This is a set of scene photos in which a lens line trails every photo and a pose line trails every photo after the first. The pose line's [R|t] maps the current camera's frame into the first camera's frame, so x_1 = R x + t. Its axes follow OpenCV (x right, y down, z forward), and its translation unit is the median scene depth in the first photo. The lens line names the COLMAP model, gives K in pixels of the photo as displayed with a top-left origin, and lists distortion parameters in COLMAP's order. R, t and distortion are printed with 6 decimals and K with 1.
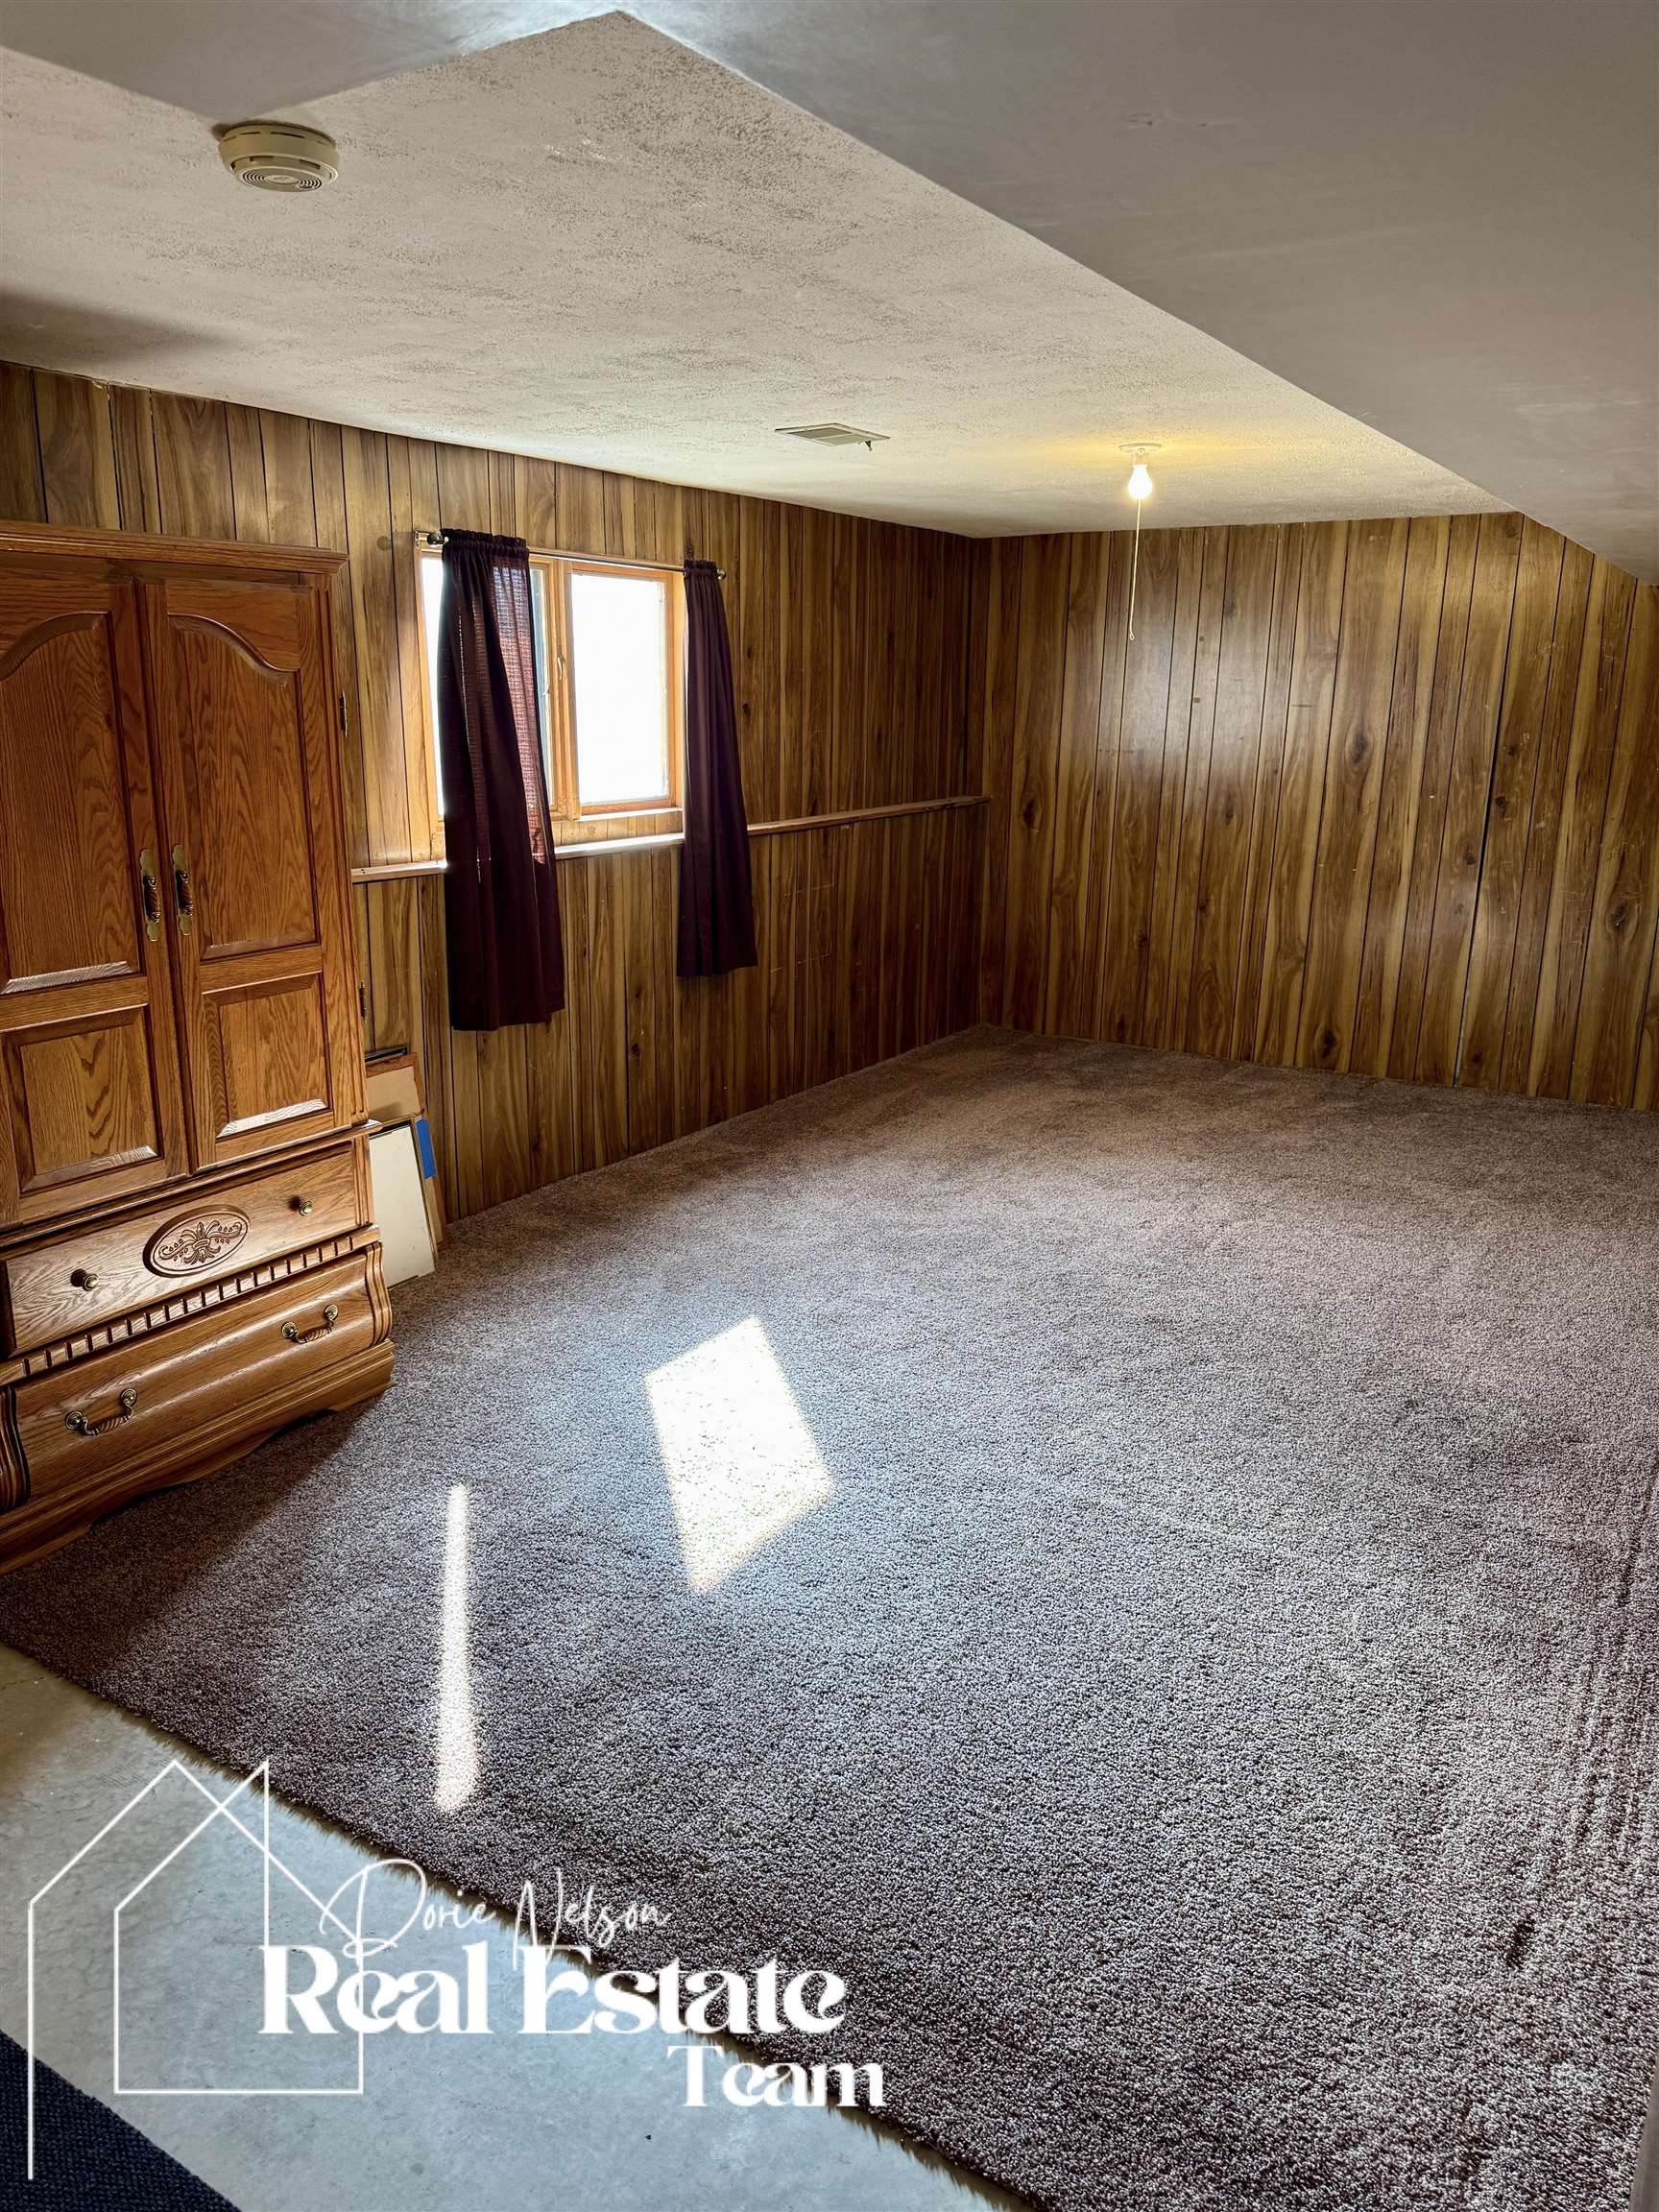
lens RADIAL K [[1541.9, 0, 829.5], [0, 1541.9, 1106.0], [0, 0, 1]] dist [0.183120, -0.392385]
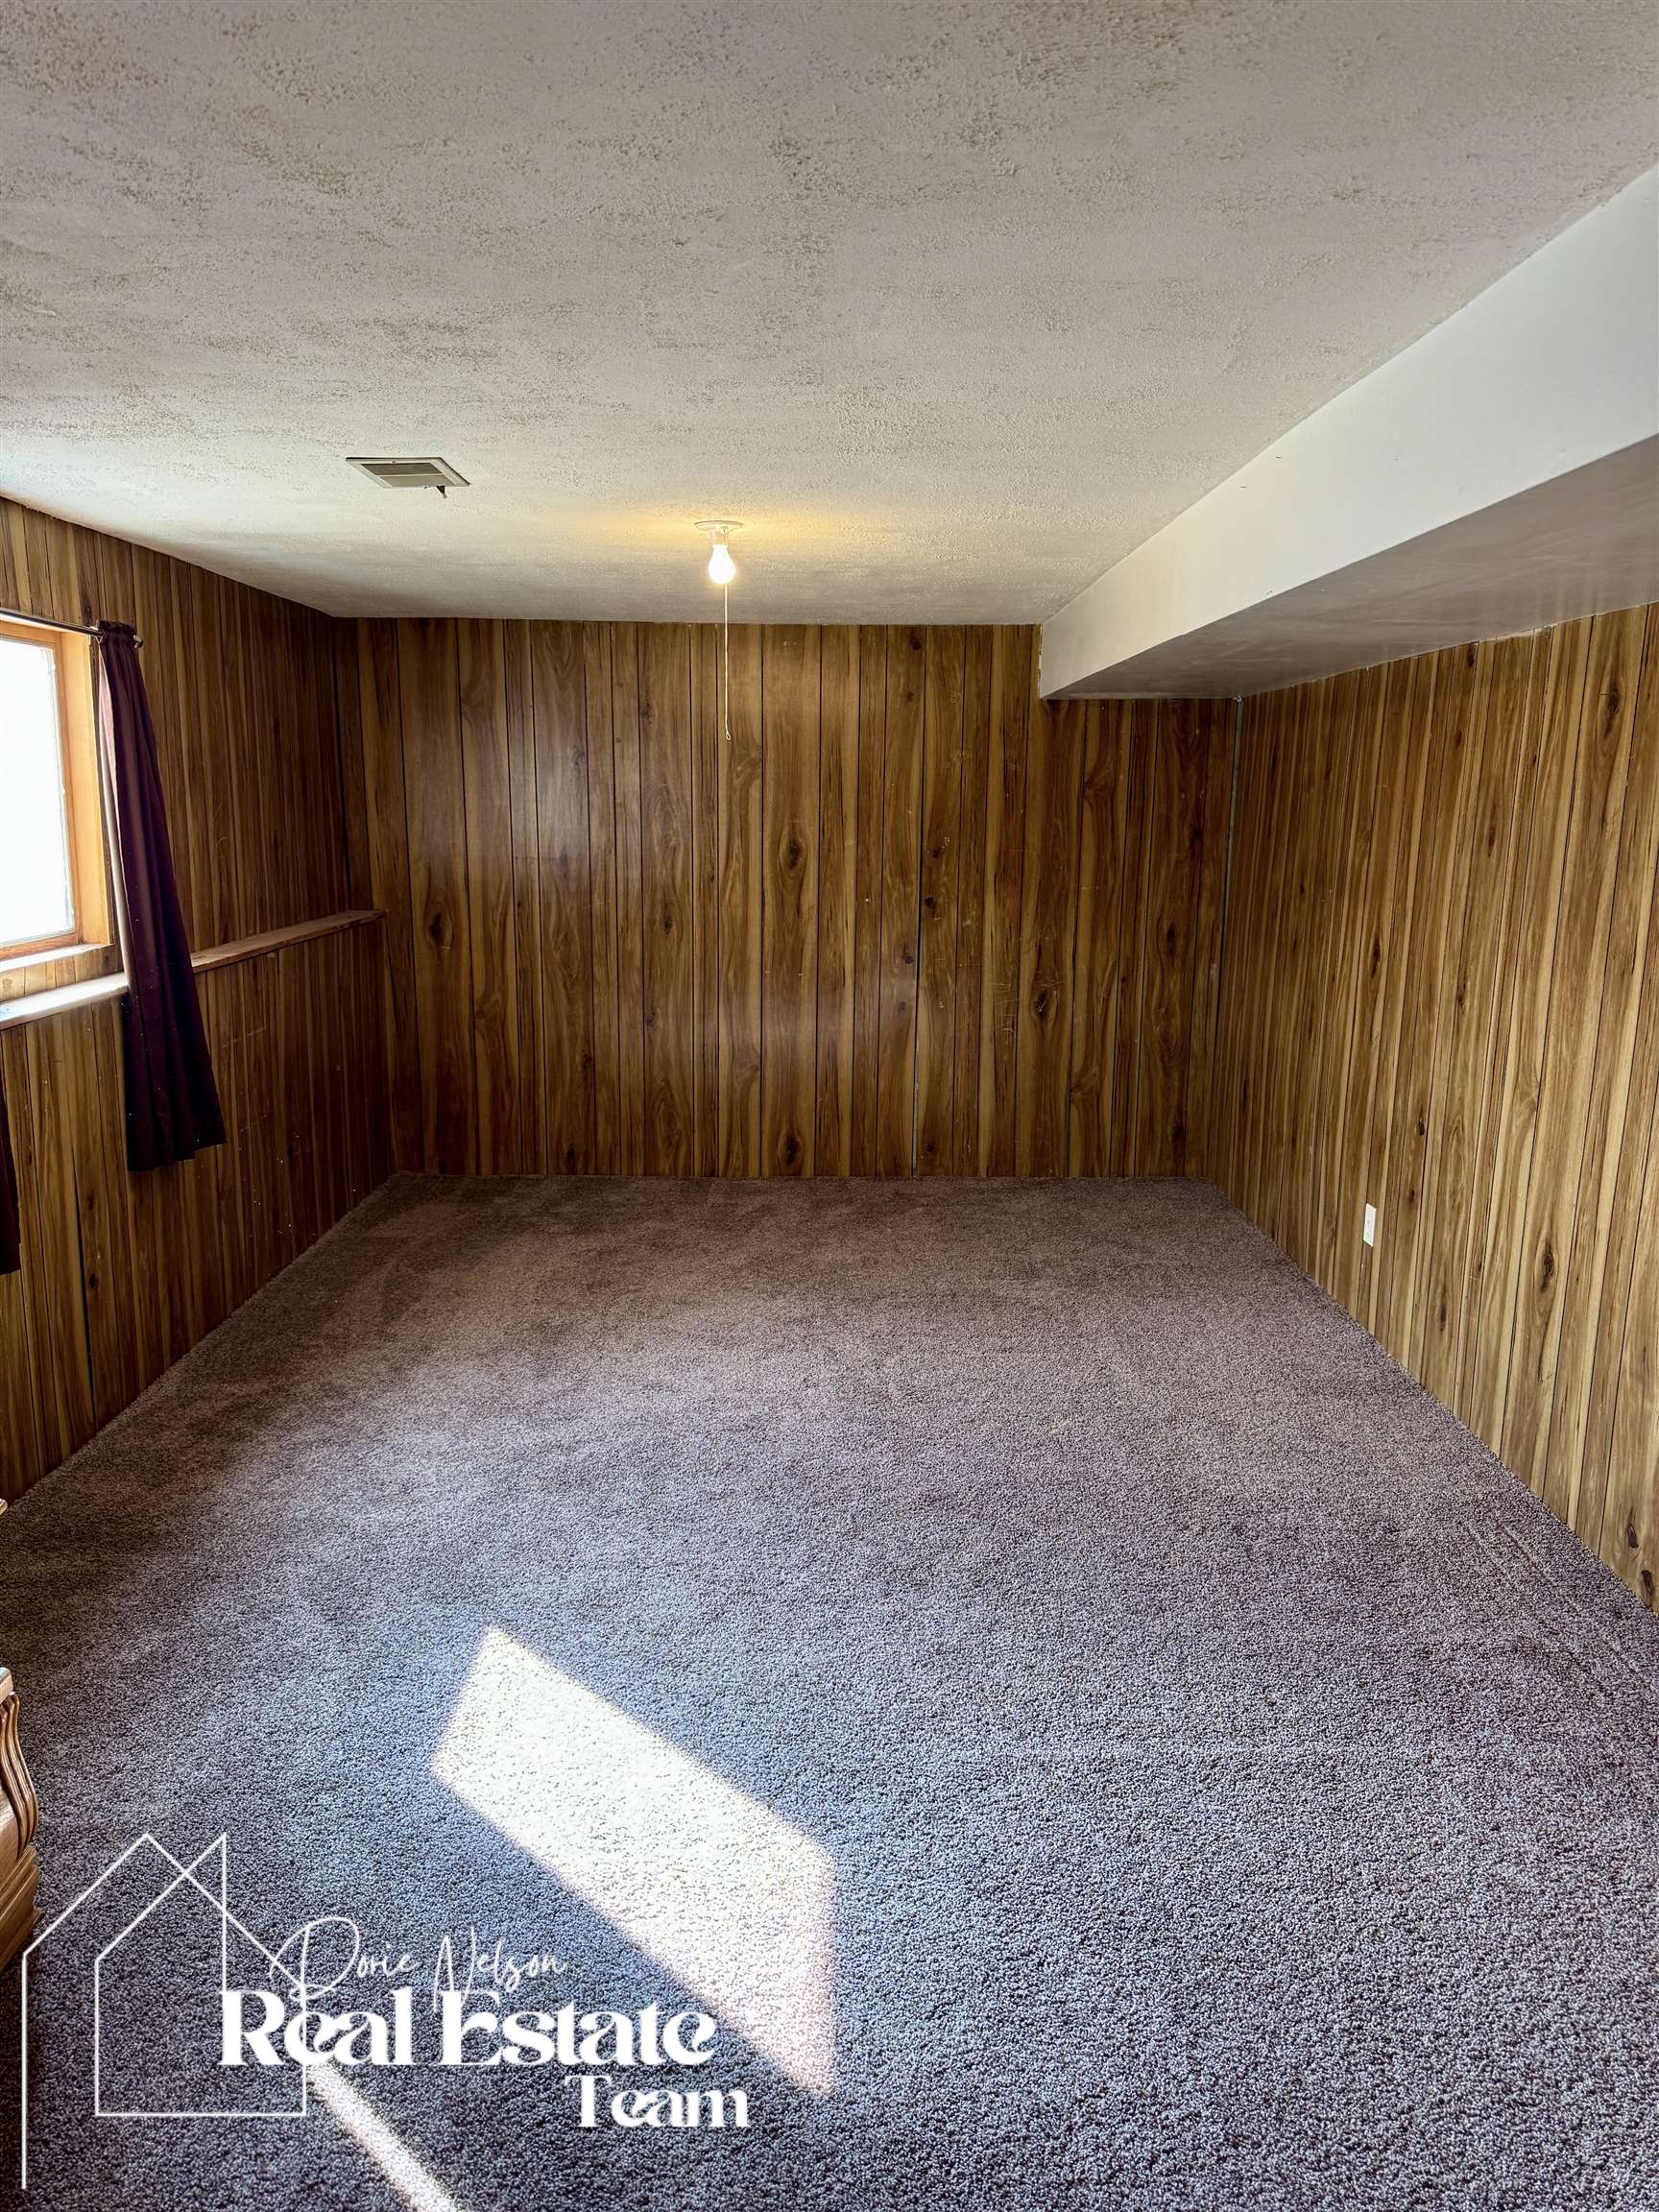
lens RADIAL K [[1541.9, 0, 829.5], [0, 1541.9, 1106.0], [0, 0, 1]] dist [0.183120, -0.392385]
pose [[0.843533, -0.107166, 0.526276, -0.184014], [0.138592, 0.990137, -0.020518, -0.047441], [-0.518887, 0.090245, 0.850066, 0.172887]]
